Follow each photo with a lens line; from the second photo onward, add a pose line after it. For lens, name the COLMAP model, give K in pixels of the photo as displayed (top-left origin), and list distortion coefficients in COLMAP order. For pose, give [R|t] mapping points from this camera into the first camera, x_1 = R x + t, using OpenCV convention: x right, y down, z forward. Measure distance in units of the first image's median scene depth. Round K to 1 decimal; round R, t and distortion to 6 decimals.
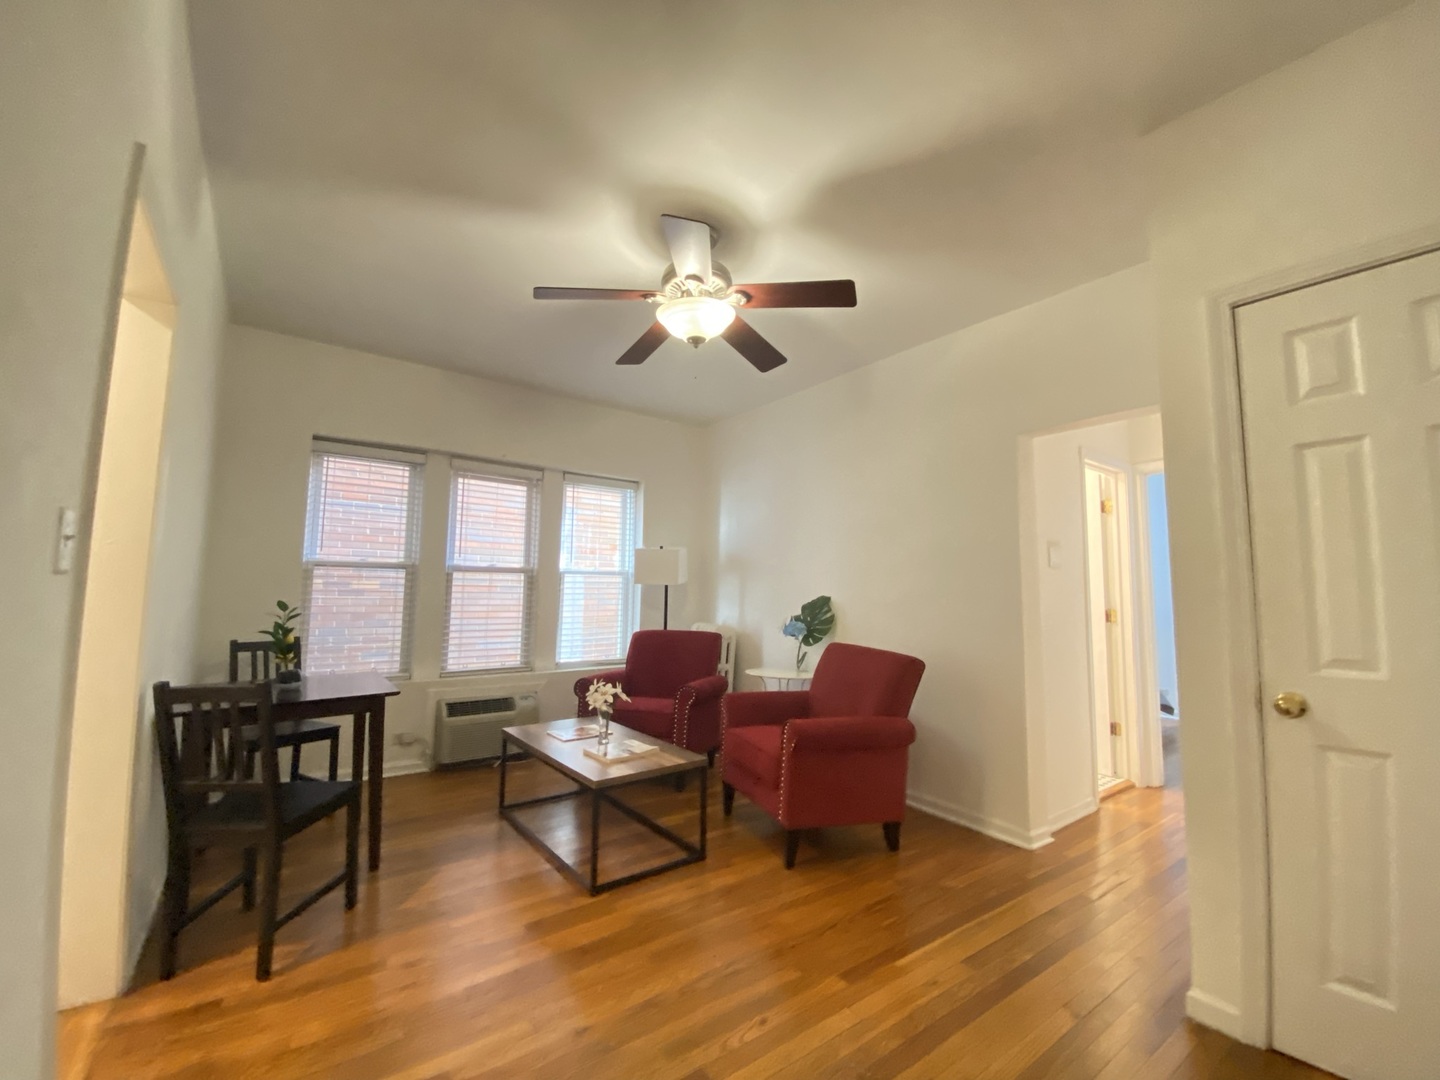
lens RADIAL K [[594.5, 0, 715.7], [0, 594.5, 538.2], [0, 0, 1]] dist [0.037549, -0.027900]
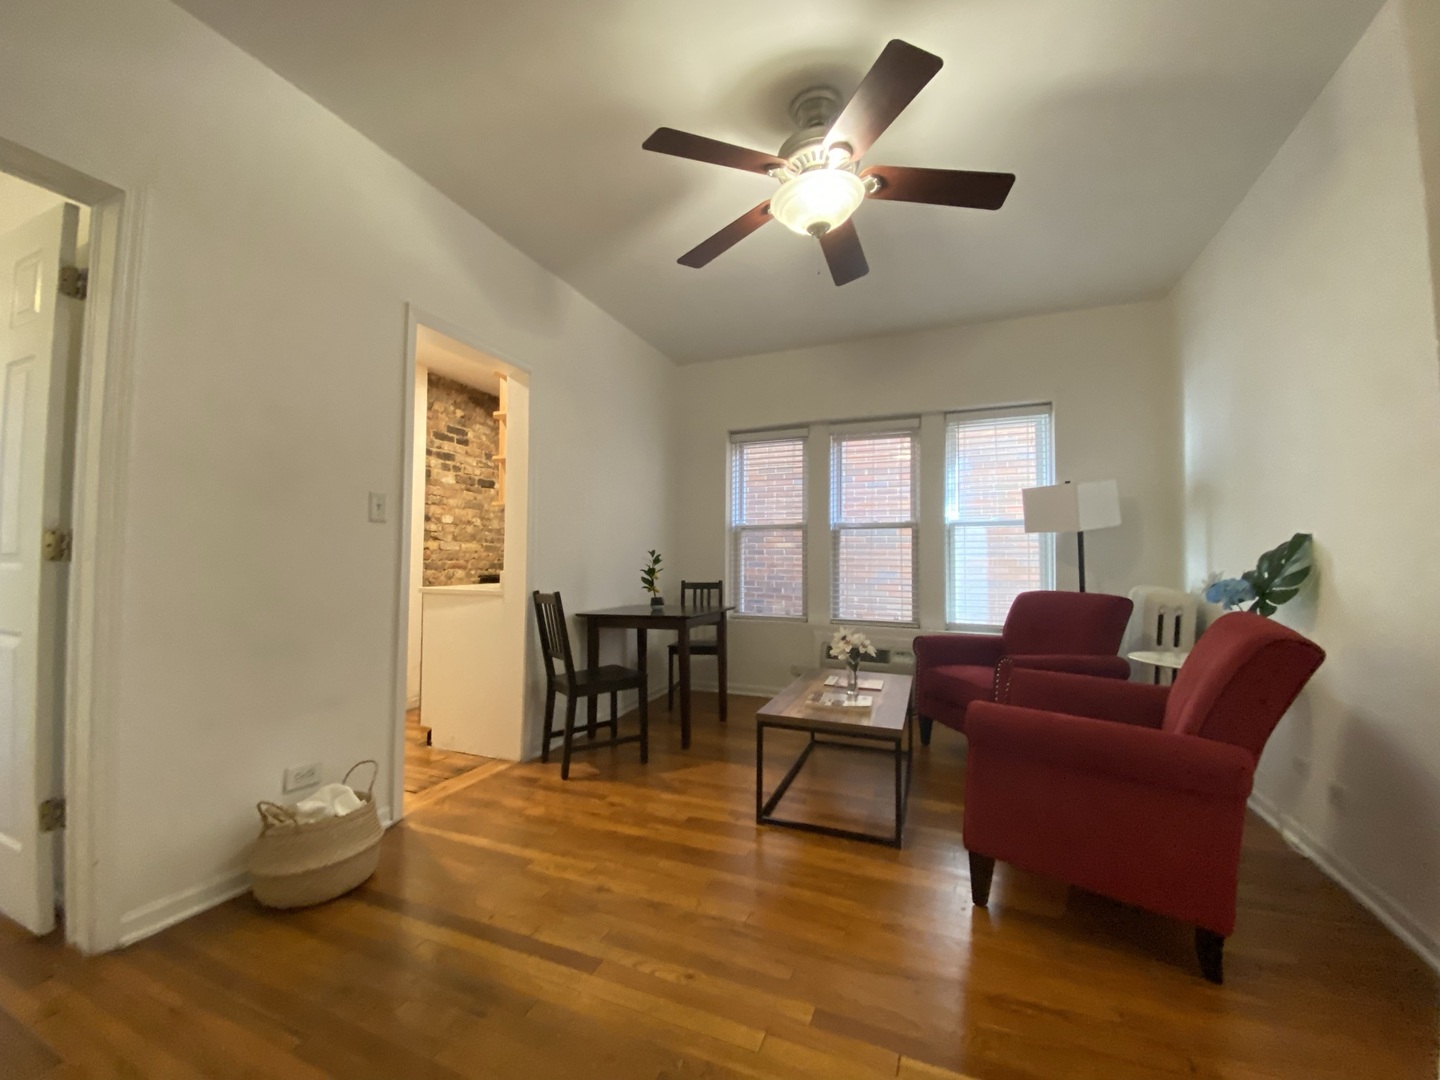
lens RADIAL K [[594.5, 0, 715.7], [0, 594.5, 538.2], [0, 0, 1]] dist [0.037549, -0.027900]
pose [[0.512966, -0.045095, -0.857224, 0.383191], [0.079046, 0.996858, -0.005140, 0.062223], [0.854762, -0.065123, 0.514919, 0.255112]]
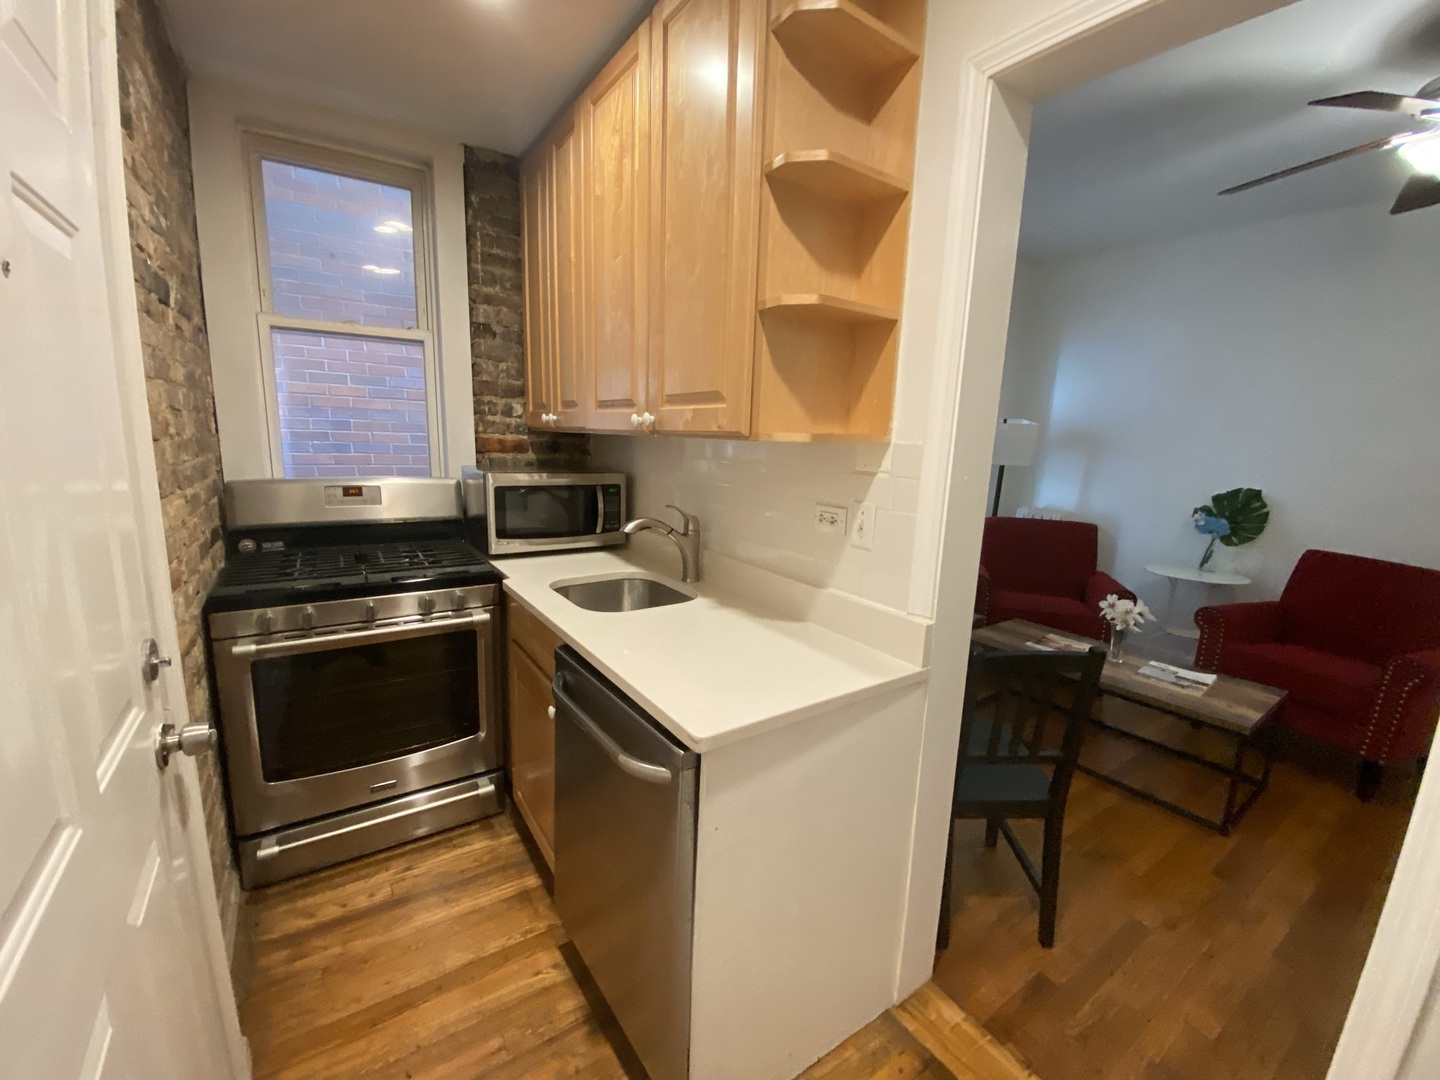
lens RADIAL K [[594.5, 0, 715.7], [0, 594.5, 538.2], [0, 0, 1]] dist [0.037549, -0.027900]
pose [[0.999448, 0.022816, -0.024150, -0.566636], [-0.015871, 0.966471, 0.256283, -0.044024], [0.029188, -0.255759, 0.966300, 0.112596]]
